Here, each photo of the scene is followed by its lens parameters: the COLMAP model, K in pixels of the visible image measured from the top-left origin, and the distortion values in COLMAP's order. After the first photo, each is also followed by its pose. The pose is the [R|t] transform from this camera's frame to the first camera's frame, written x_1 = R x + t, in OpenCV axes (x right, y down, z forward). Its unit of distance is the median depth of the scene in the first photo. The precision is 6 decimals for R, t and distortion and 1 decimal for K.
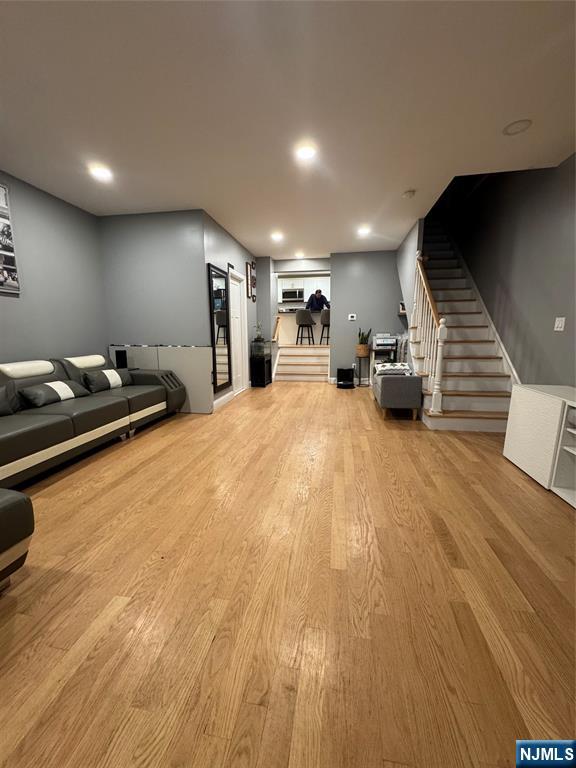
lens RADIAL K [[306.0, 0, 288.1], [0, 306.0, 385.2], [0, 0, 1]] dist [0.002345, -0.000513]
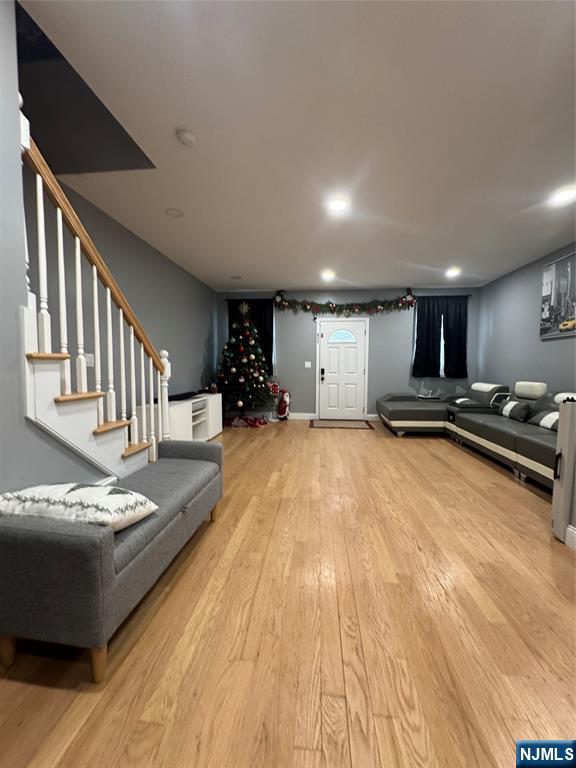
lens RADIAL K [[306.0, 0, 286.8], [0, 306.0, 385.1], [0, 0, 1]] dist [0.002345, -0.000513]
pose [[-0.998377, 0.002961, -0.056880, 0.273518], [-0.010387, 0.972439, 0.232924, -0.348595], [0.056002, 0.233137, -0.970830, 1.963359]]
